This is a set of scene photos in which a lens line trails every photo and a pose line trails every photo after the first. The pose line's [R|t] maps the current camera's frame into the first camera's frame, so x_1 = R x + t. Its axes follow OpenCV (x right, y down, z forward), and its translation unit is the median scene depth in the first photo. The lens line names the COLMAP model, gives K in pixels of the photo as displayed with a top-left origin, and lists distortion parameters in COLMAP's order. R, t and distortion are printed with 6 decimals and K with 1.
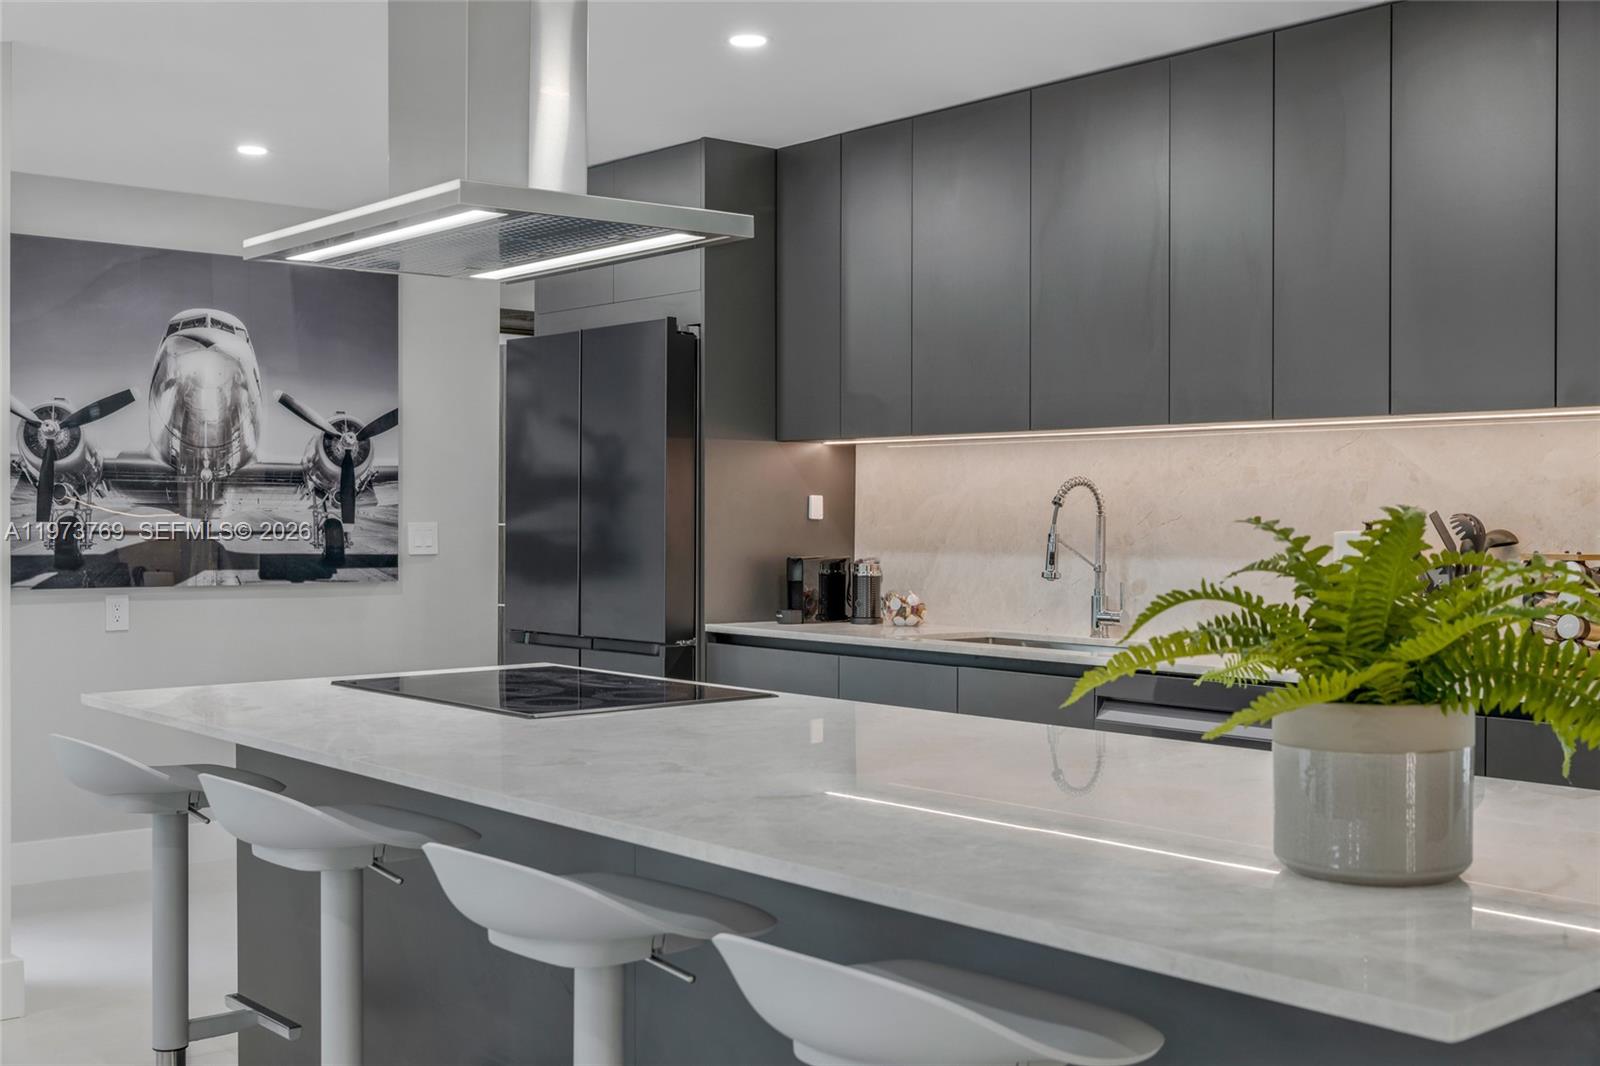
lens RADIAL K [[1794.6, 0, 802.7], [0, 1794.6, 523.0], [0, 0, 1]] dist [-0.006550, 0.000000]
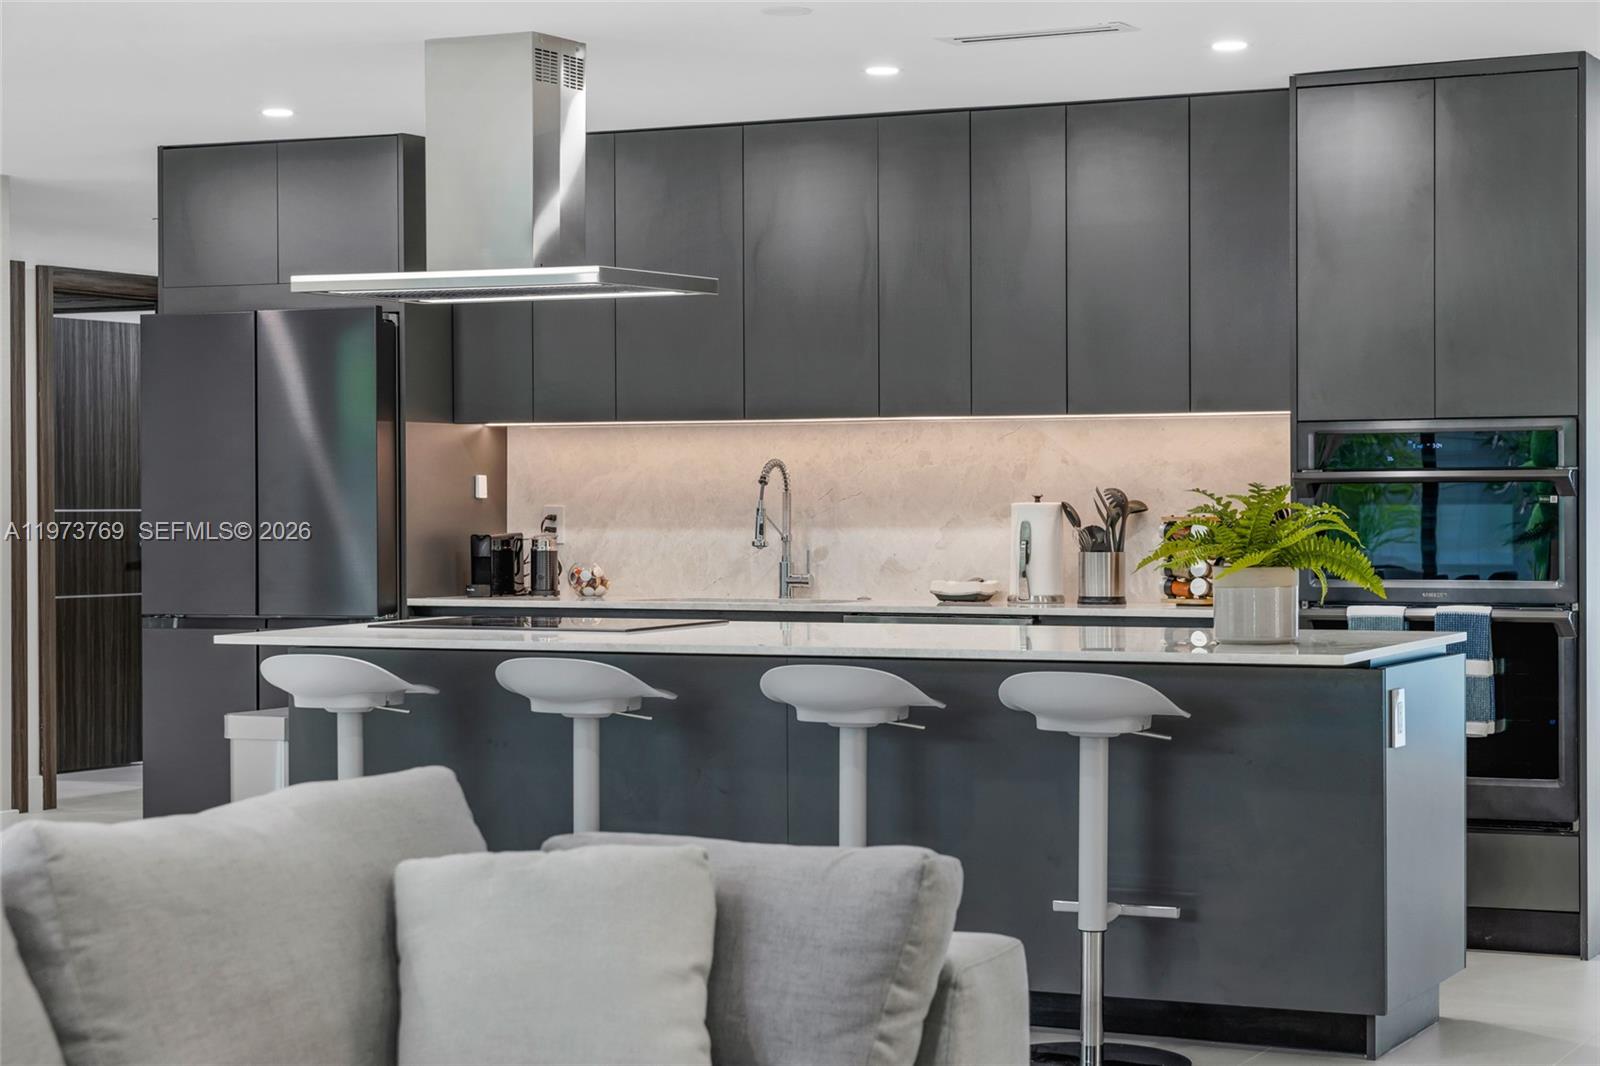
lens RADIAL K [[3134.2, 0, 790.0], [0, 3134.2, 527.1], [0, 0, 1]] dist [0.095092, 0.000000]
pose [[0.919544, -0.010564, 0.392846, -0.622483], [0.008792, 0.999941, 0.006309, 0.005482], [-0.392889, -0.002348, 0.919583, -0.847901]]
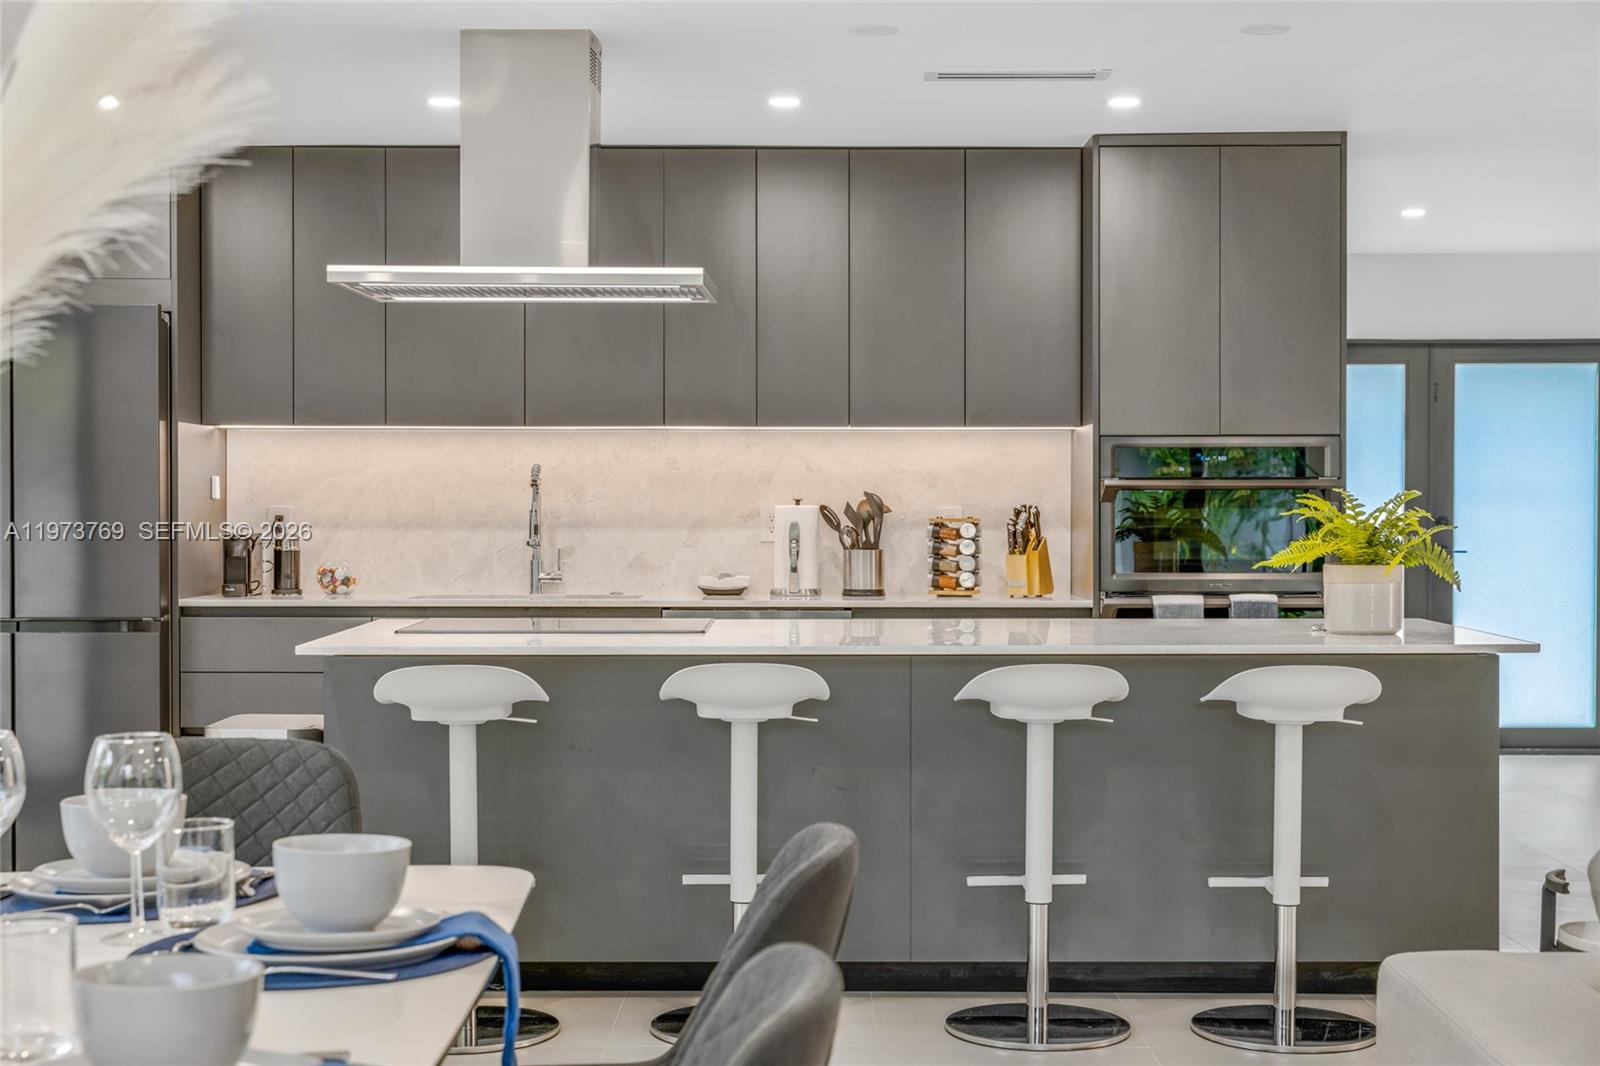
lens RADIAL K [[2386.0, 0, 812.7], [0, 2386.0, 538.1], [0, 0, 1]] dist [0.029648, 0.000000]
pose [[0.651920, -0.015393, 0.758132, -0.953782], [0.004866, 0.999858, 0.016116, 0.000070], [-0.758272, -0.006818, 0.651902, -0.208555]]
